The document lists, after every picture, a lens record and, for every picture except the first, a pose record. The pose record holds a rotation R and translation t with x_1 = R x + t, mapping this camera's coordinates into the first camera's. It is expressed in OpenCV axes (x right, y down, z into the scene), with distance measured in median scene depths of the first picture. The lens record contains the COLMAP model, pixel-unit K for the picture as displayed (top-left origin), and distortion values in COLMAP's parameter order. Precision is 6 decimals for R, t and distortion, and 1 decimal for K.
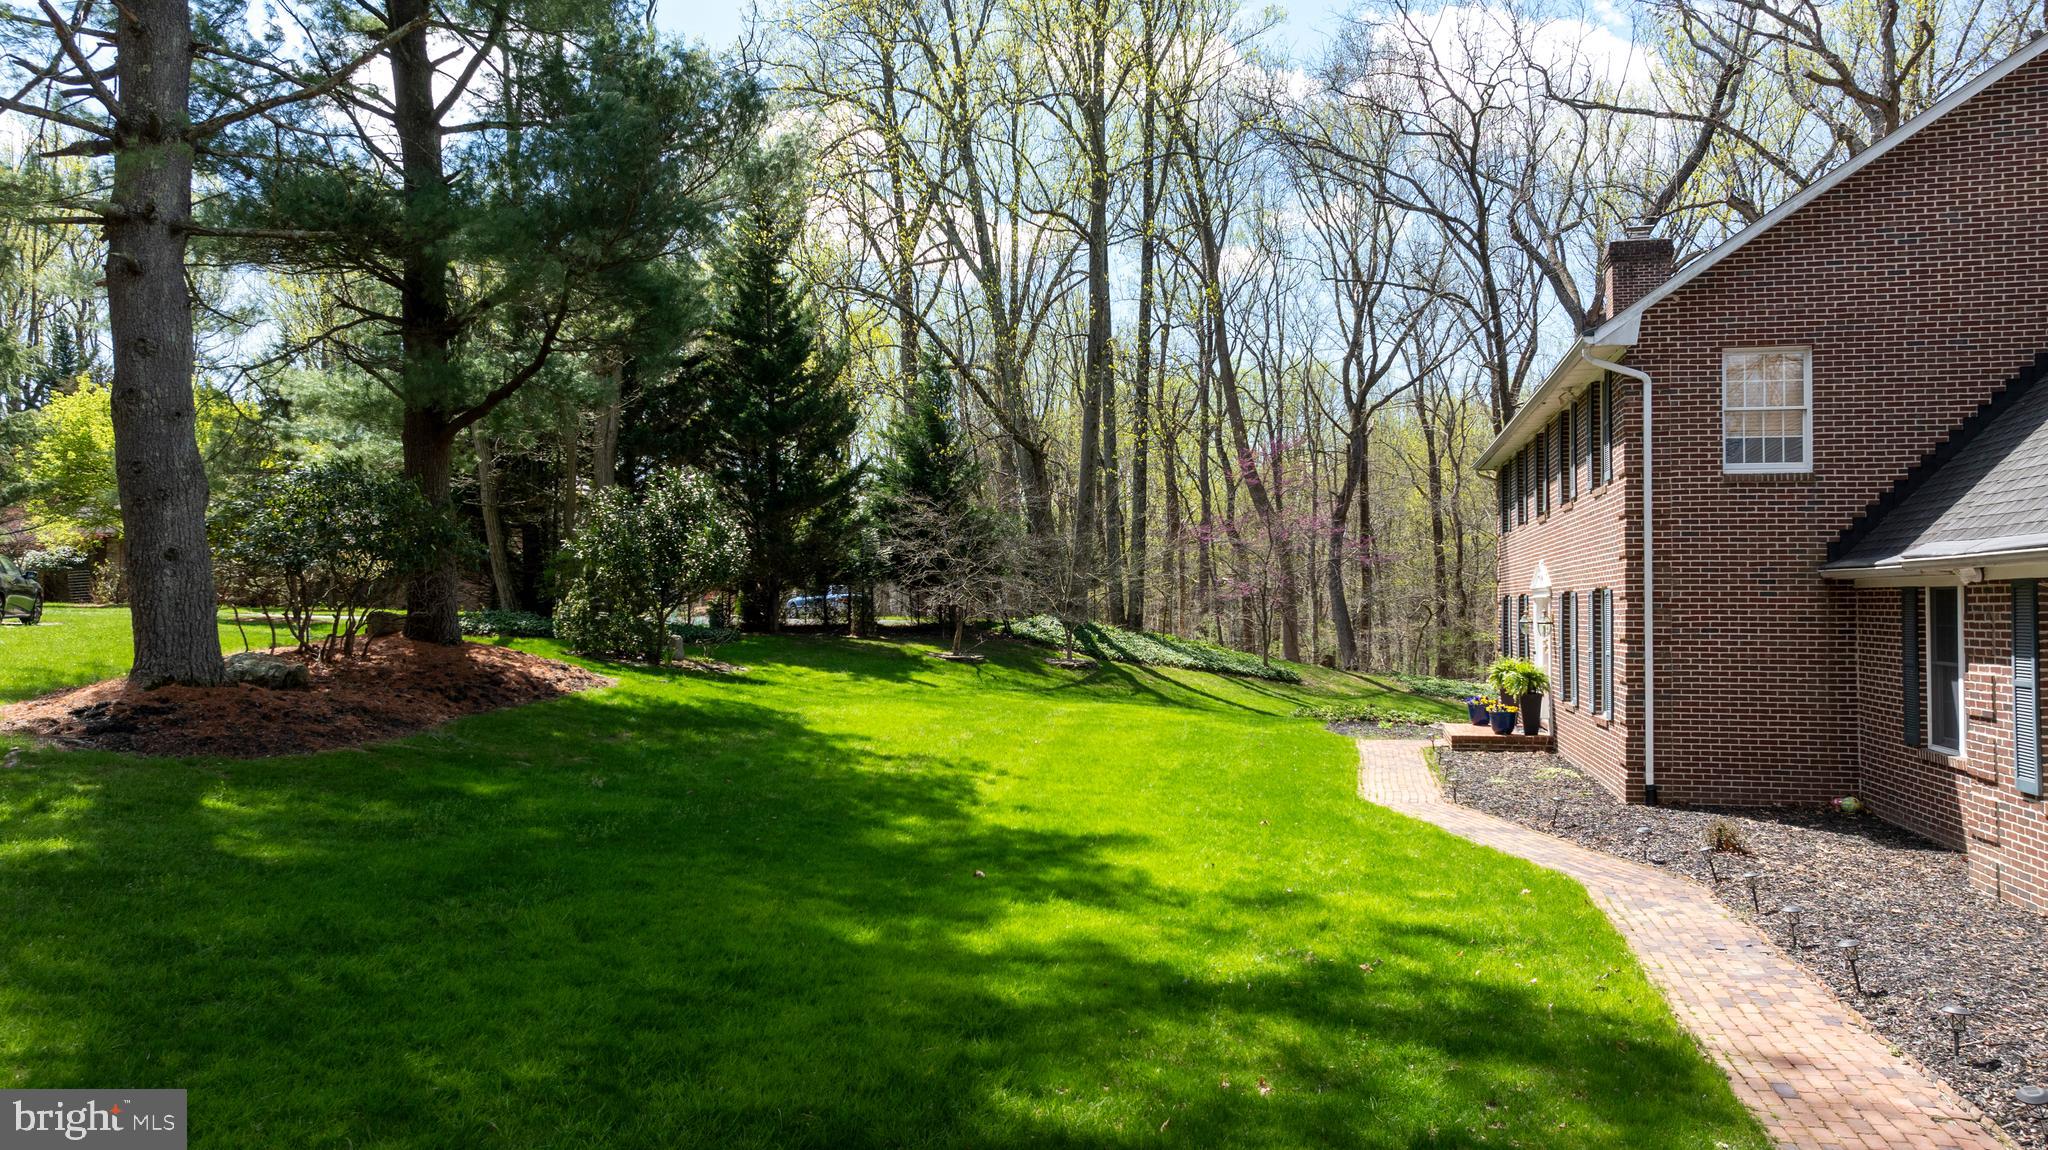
lens RADIAL K [[1387.5, 0, 1027.5], [0, 1387.5, 568.4], [0, 0, 1]] dist [-0.003552, 0.002860]
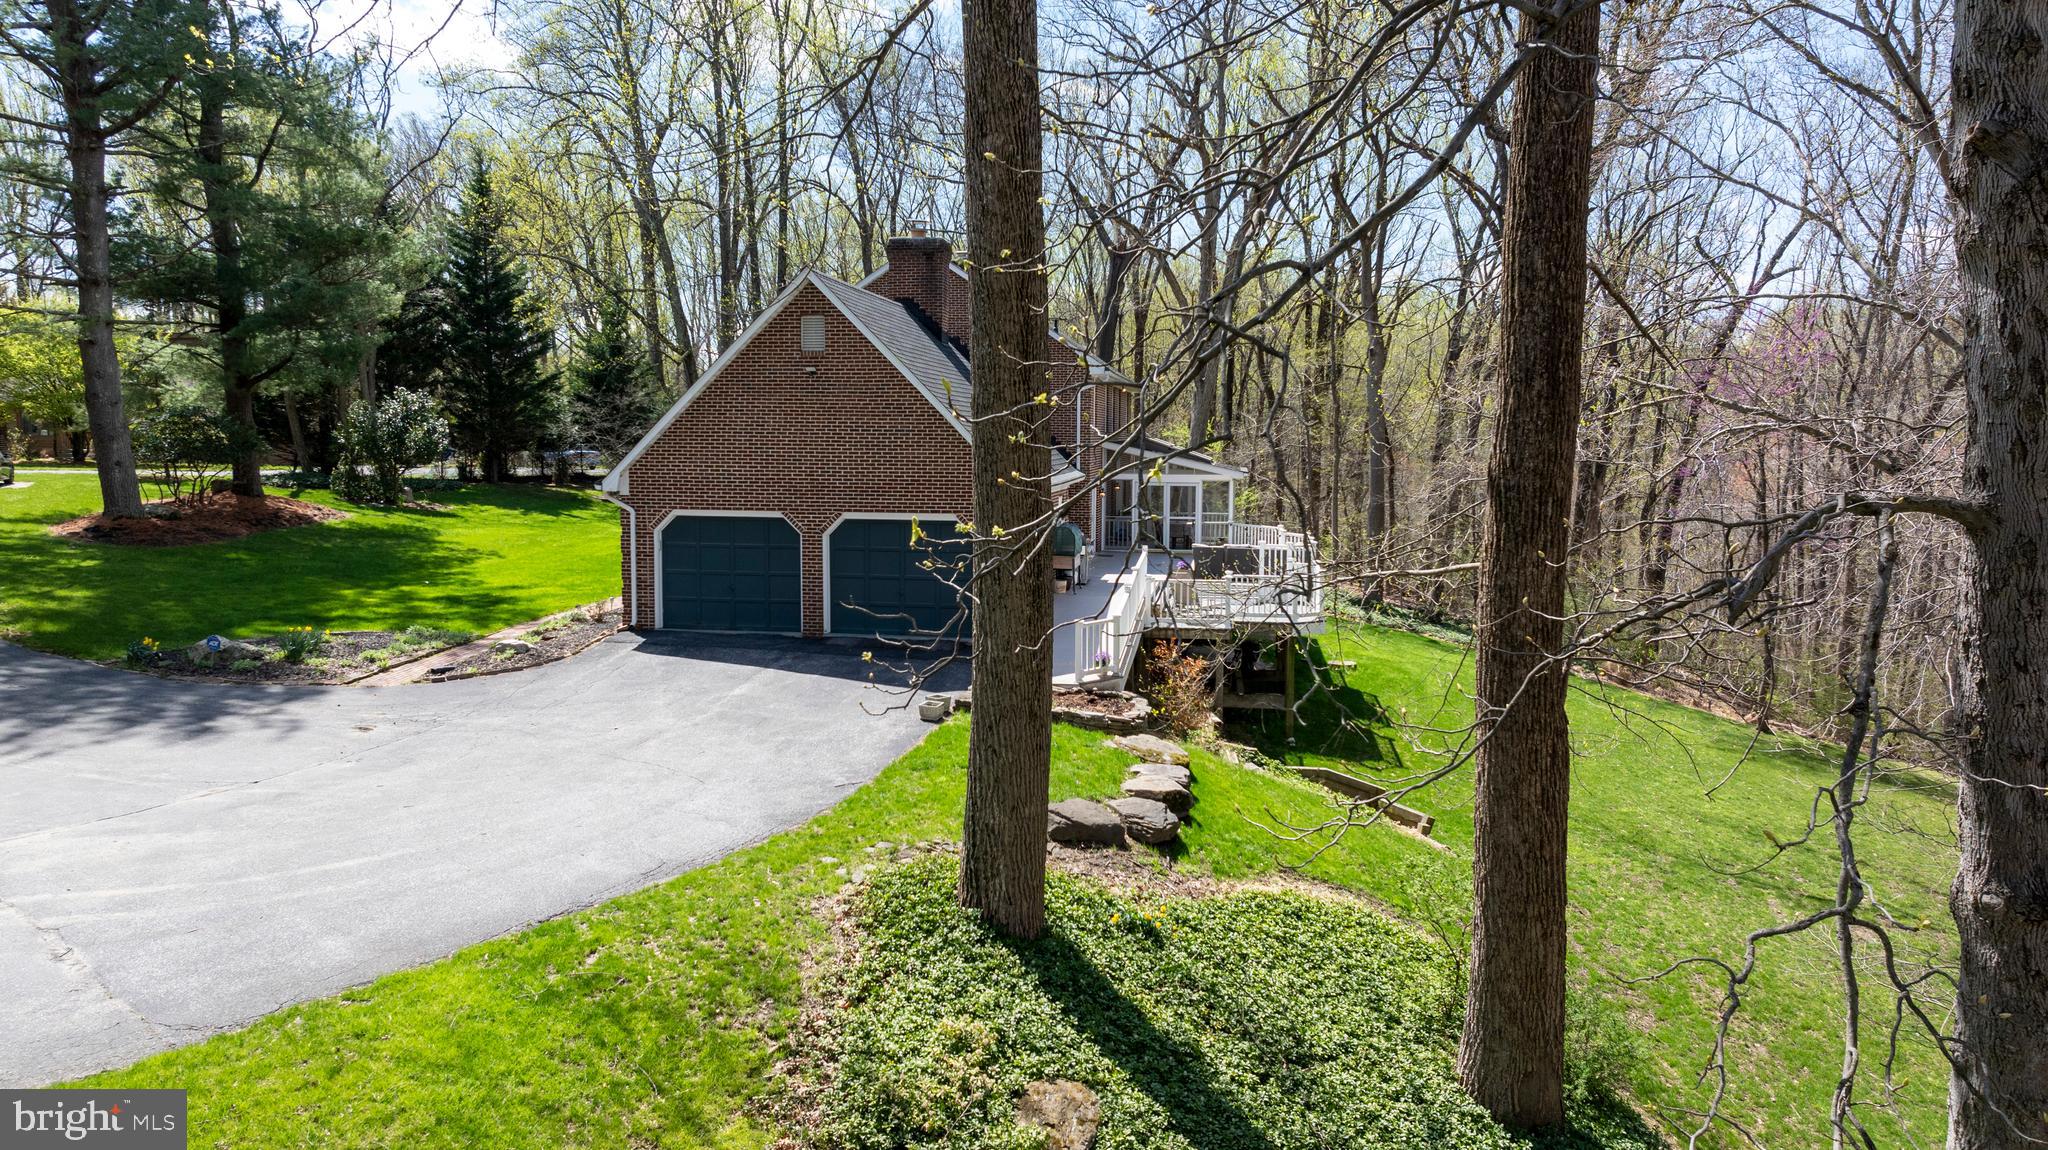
lens RADIAL K [[1387.5, 0, 1027.5], [0, 1387.5, 568.4], [0, 0, 1]] dist [-0.003552, 0.002860]
pose [[0.997550, 0.000105, 0.069957, 0.424008], [-0.008722, 0.992382, 0.122889, -0.075432], [-0.069411, -0.123198, 0.989952, -0.815147]]
